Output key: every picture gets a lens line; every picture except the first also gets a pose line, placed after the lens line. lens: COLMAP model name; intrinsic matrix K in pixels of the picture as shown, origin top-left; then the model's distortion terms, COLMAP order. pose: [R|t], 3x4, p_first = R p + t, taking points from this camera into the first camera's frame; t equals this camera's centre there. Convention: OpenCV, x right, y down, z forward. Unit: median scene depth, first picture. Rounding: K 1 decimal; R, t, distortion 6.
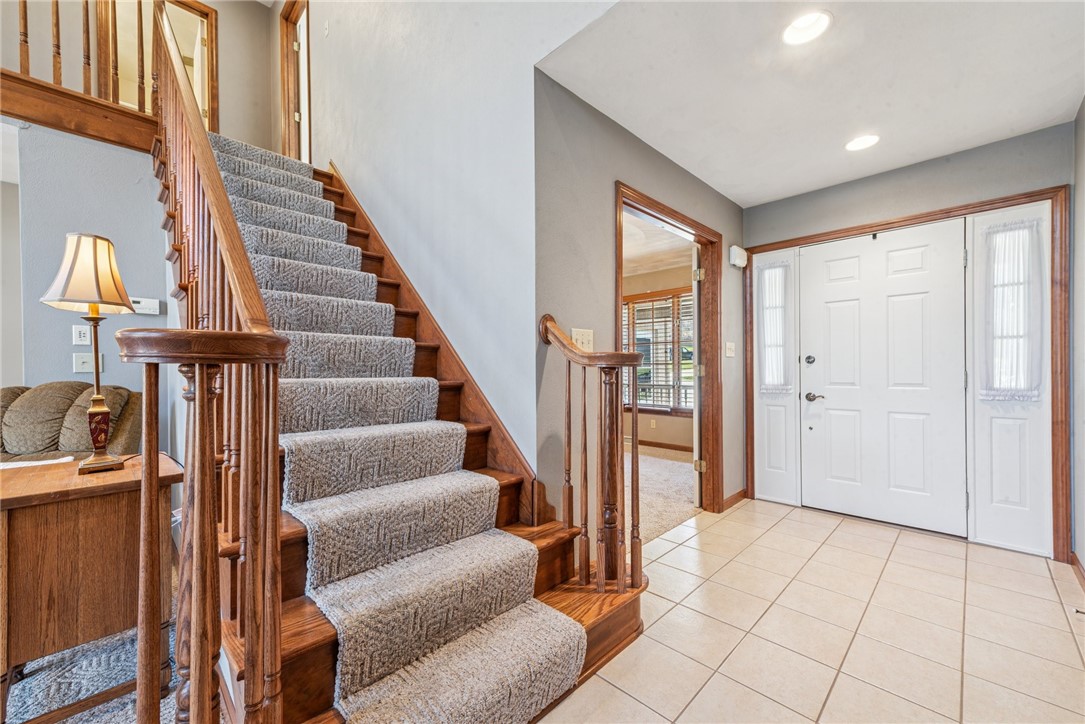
lens RADIAL K [[428.7, 0, 543.6], [0, 428.7, 369.6], [0, 0, 1]] dist [0.014966, -0.000794]
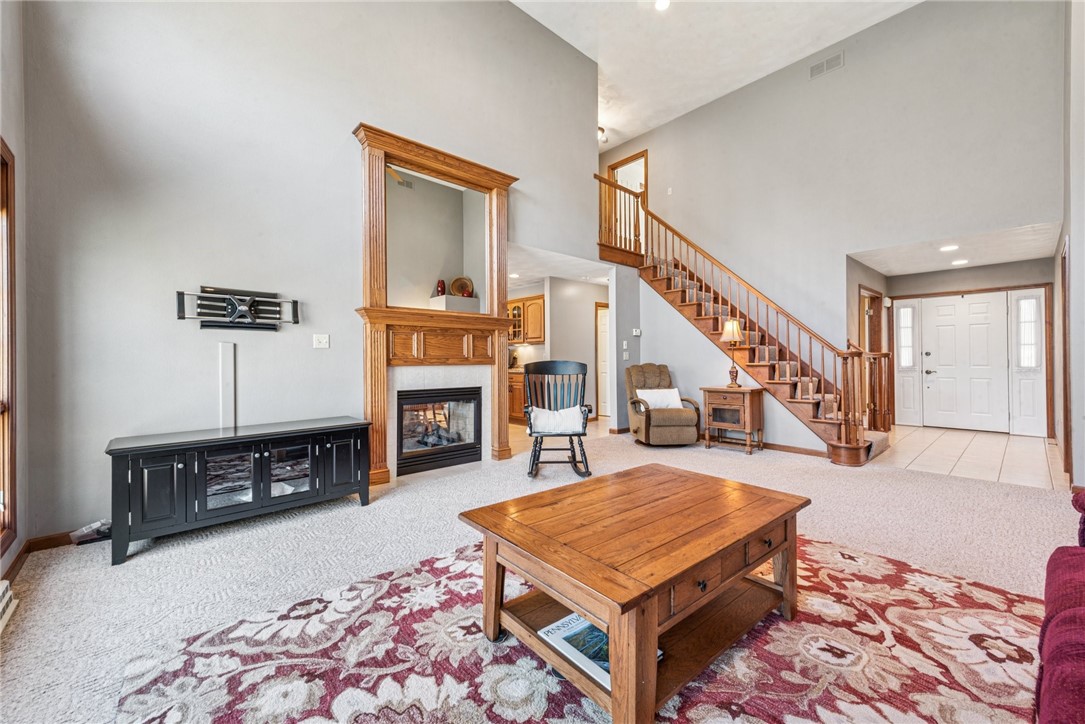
lens RADIAL K [[428.7, 0, 543.3], [0, 428.7, 359.2], [0, 0, 1]] dist [0.014966, -0.000794]
pose [[0.998282, -0.000998, -0.058581, -1.081102], [0.000726, 0.999989, -0.004670, 0.010760], [0.058585, 0.004619, 0.998272, -1.158730]]
